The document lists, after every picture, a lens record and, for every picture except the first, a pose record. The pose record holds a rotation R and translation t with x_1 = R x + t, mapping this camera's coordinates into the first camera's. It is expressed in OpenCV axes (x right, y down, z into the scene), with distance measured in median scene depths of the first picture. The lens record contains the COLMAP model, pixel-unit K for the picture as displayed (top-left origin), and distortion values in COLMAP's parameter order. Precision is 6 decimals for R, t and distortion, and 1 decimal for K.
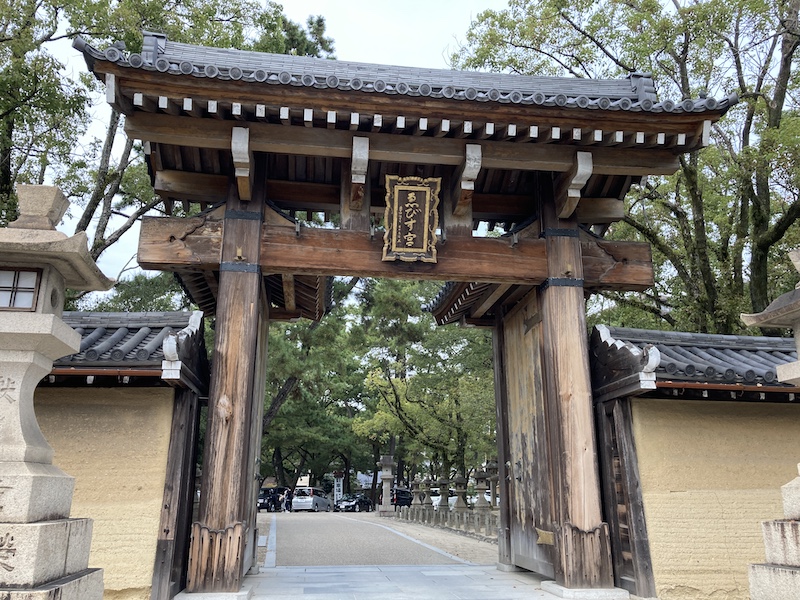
lens RADIAL K [[642.9, 0, 400.0], [0, 642.9, 300.0], [0, 0, 1]] dist [0.070699, 0.004074]
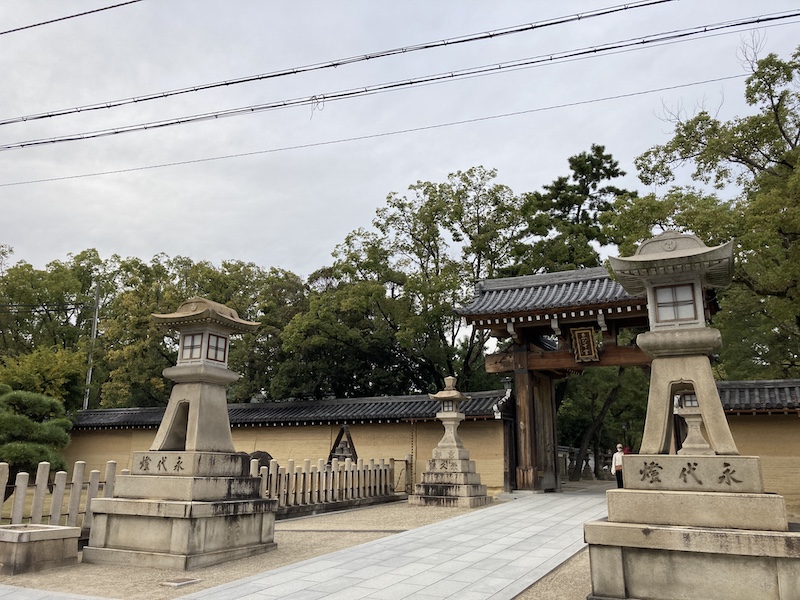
lens RADIAL K [[642.9, 0, 400.0], [0, 642.9, 300.0], [0, 0, 1]] dist [0.070699, 0.004074]
pose [[0.791812, -0.140060, -0.594488, 1.023988], [0.162282, 0.986610, -0.016295, -0.398527], [0.588810, -0.083572, 0.803939, -1.455255]]
